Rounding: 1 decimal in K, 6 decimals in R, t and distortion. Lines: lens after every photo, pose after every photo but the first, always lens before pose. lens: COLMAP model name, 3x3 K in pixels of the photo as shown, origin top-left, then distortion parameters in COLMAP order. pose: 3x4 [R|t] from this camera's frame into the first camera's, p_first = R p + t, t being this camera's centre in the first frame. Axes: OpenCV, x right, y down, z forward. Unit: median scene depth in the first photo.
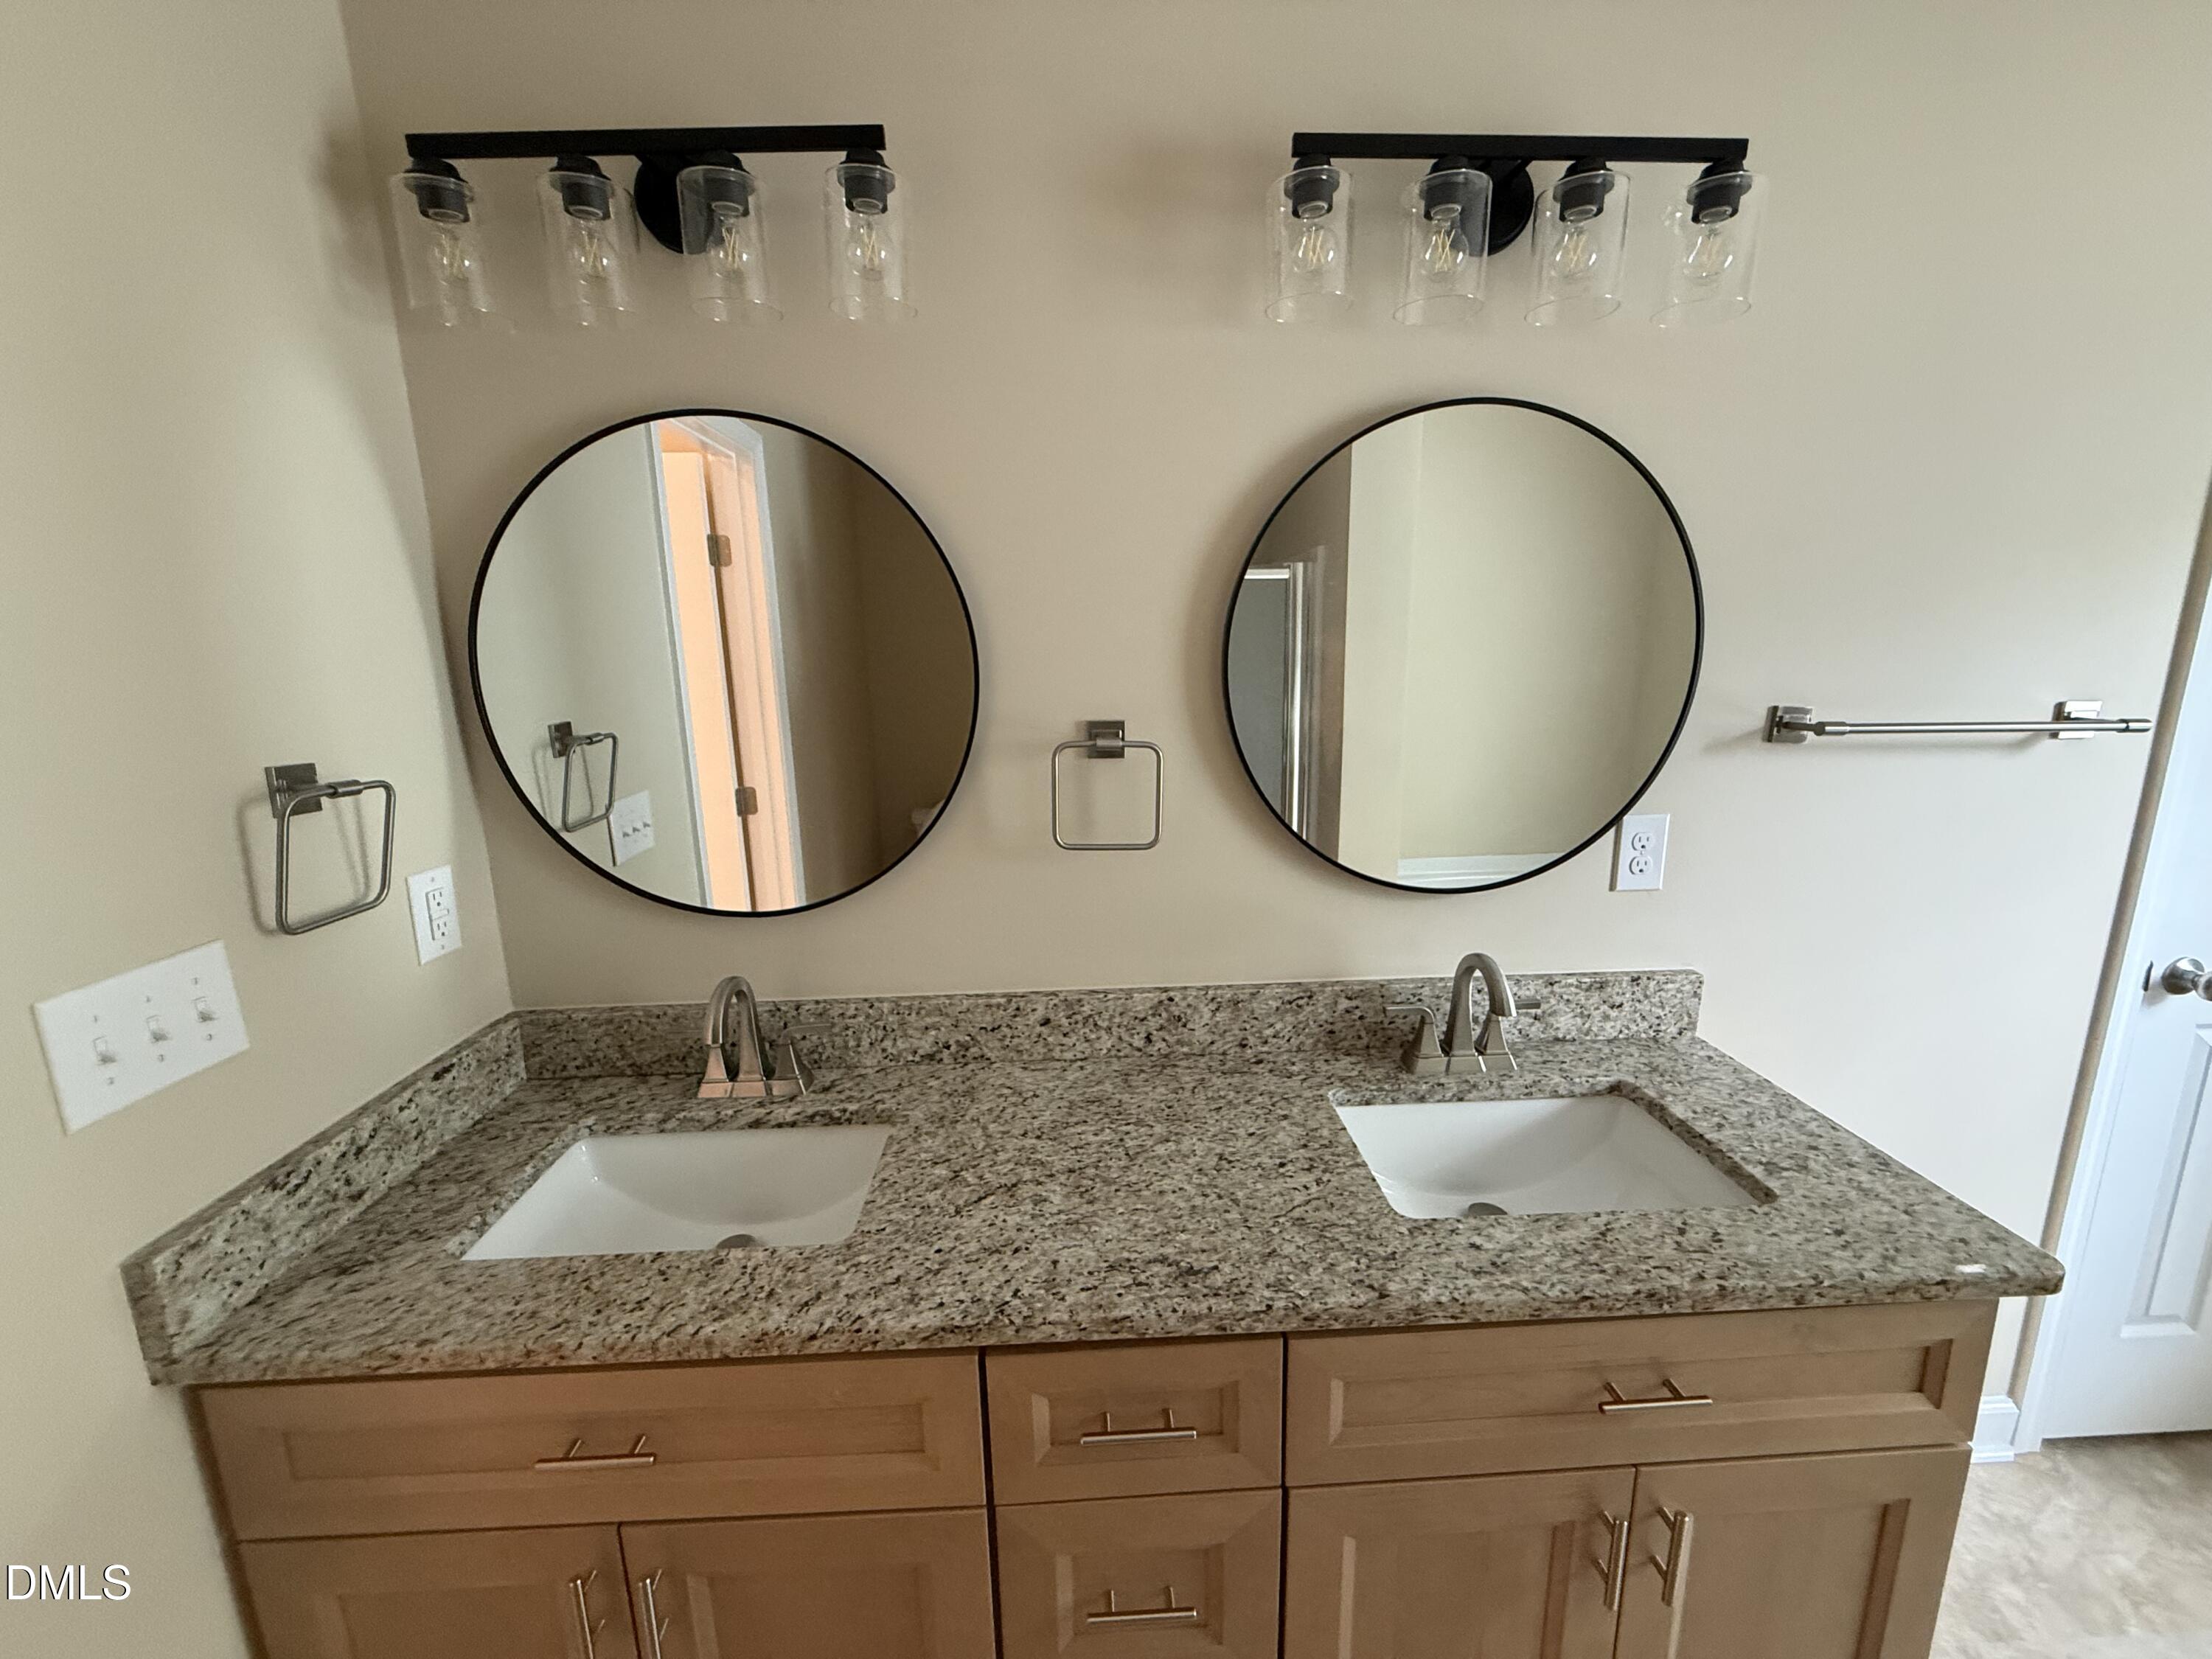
lens RADIAL K [[882.3, 0, 1092.5], [0, 882.3, 828.0], [0, 0, 1]] dist [-0.000571, 0.000018]
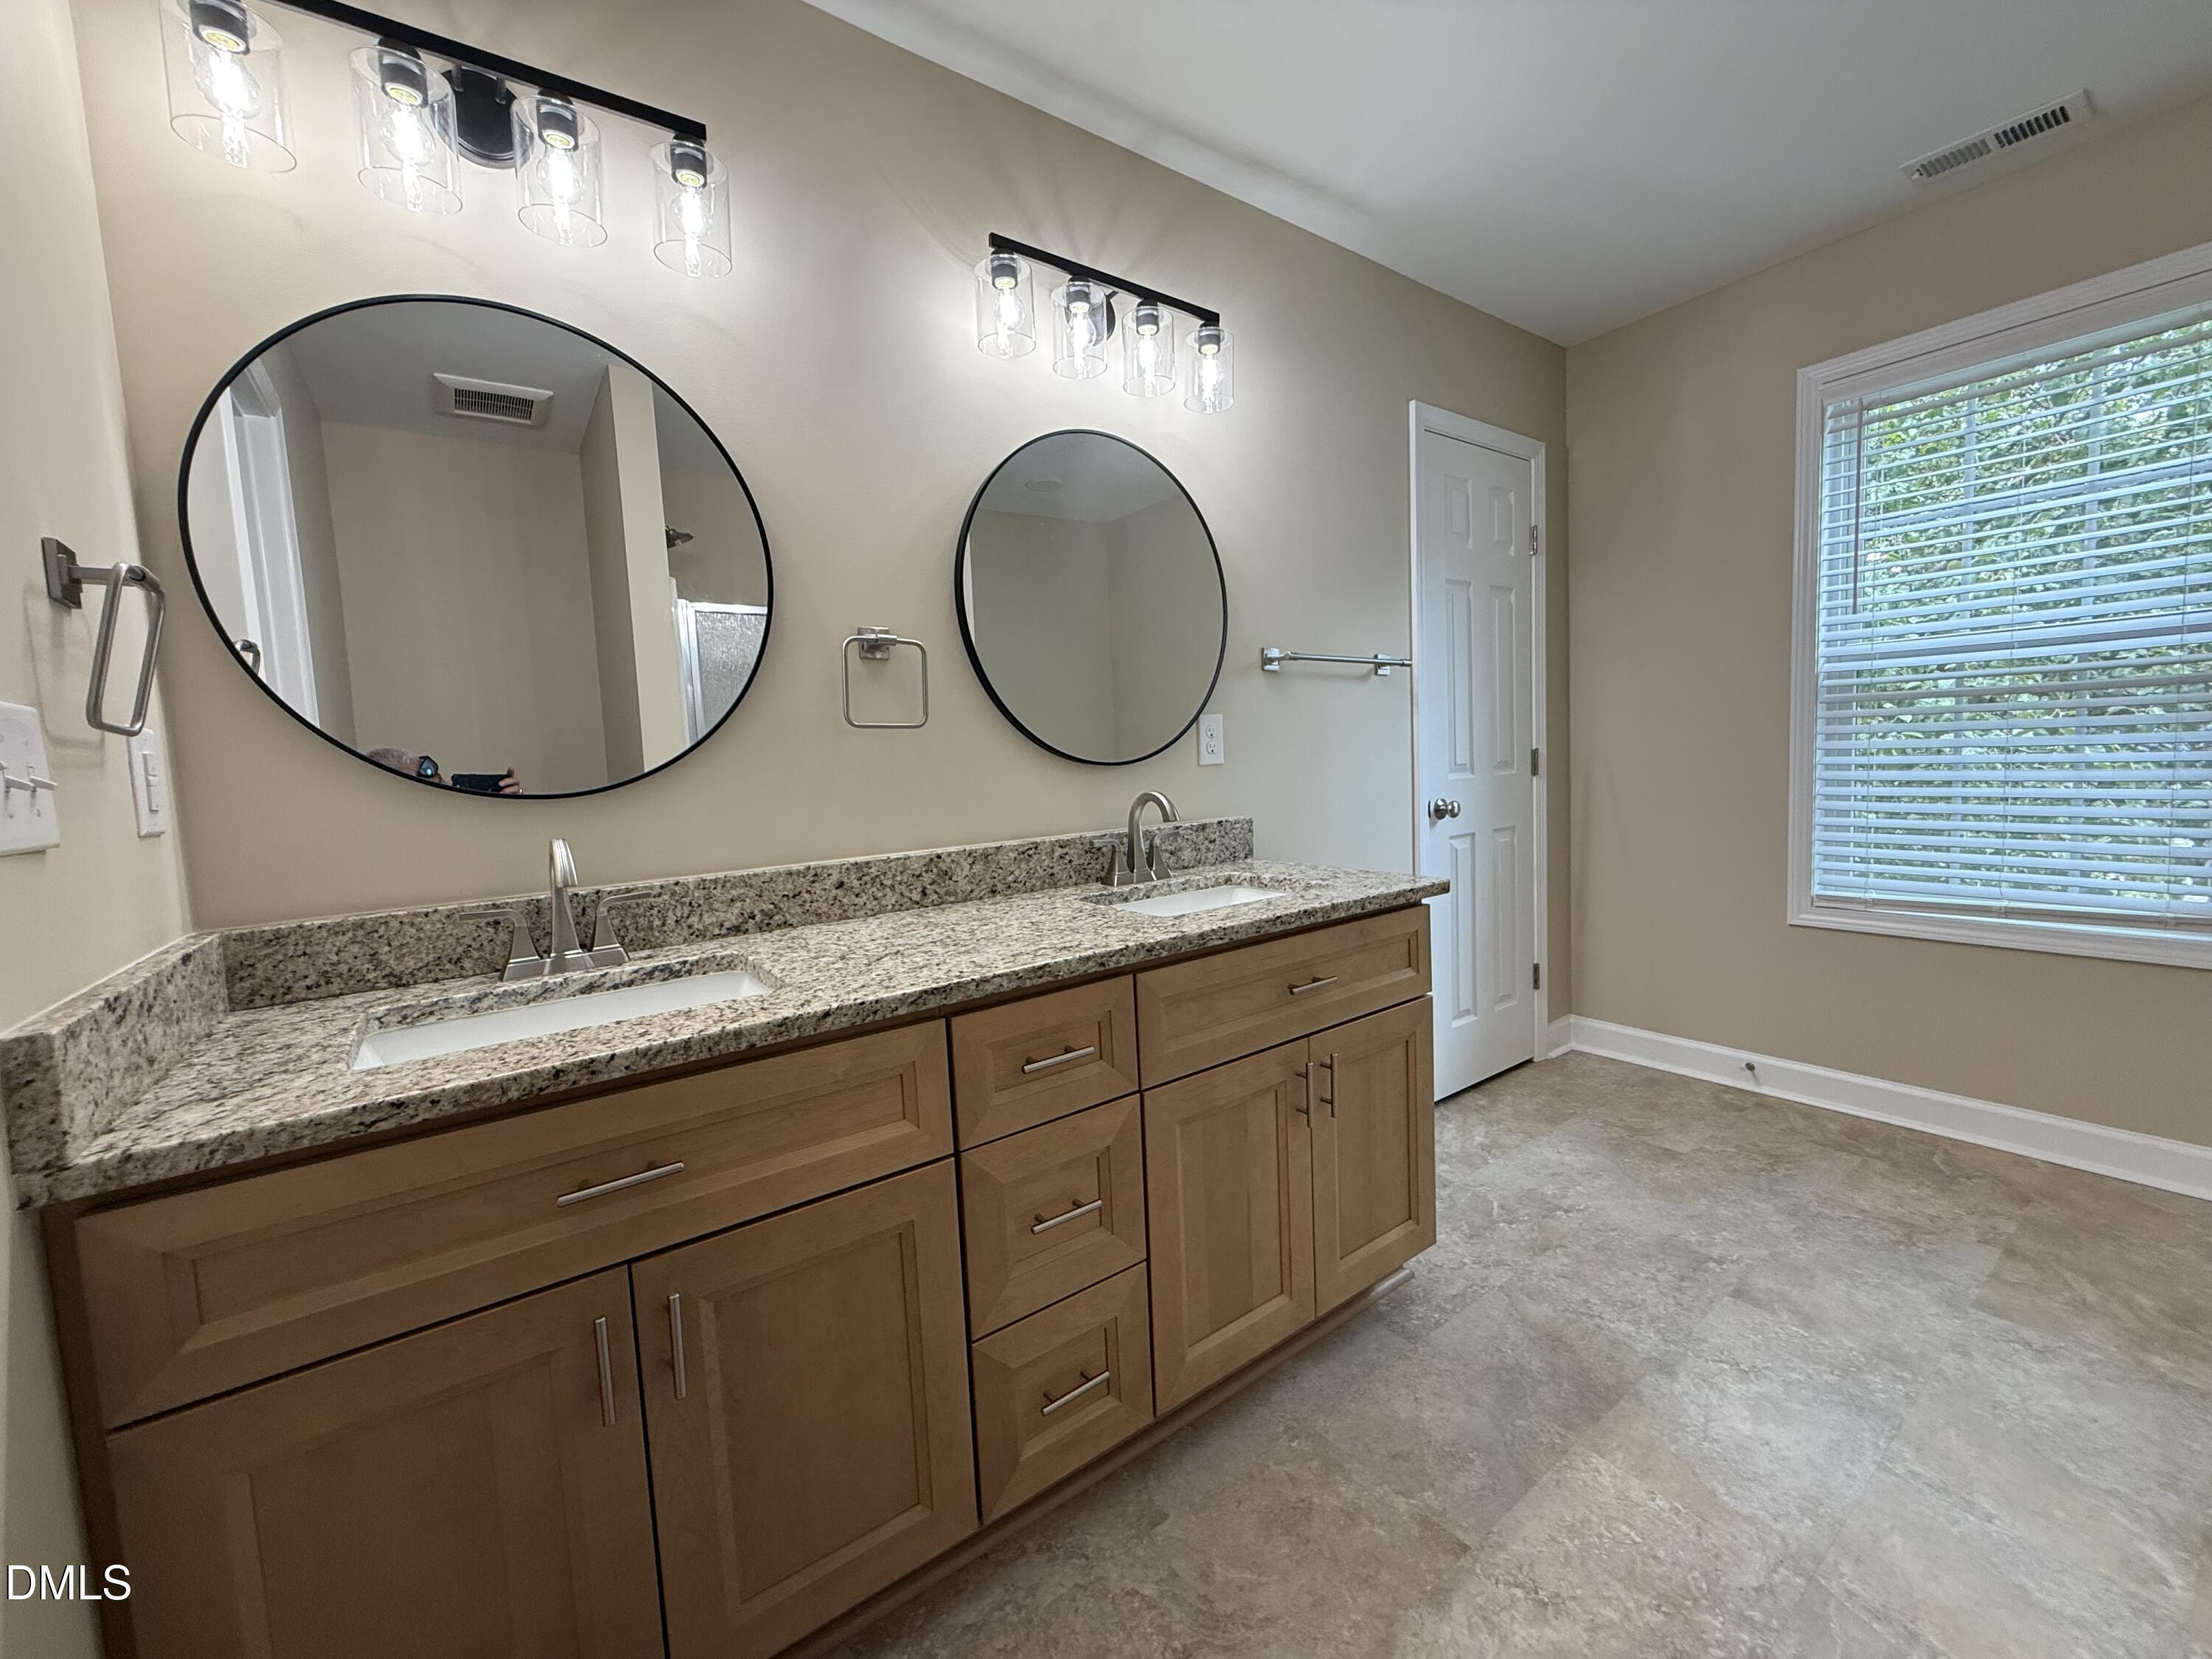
lens RADIAL K [[882.3, 0, 1092.5], [0, 882.3, 828.0], [0, 0, 1]] dist [-0.000571, 0.000018]
pose [[0.834278, -0.061027, 0.547957, -0.407829], [0.134660, 0.986310, -0.095176, 0.302858], [-0.534647, 0.153191, 0.831075, -0.145134]]
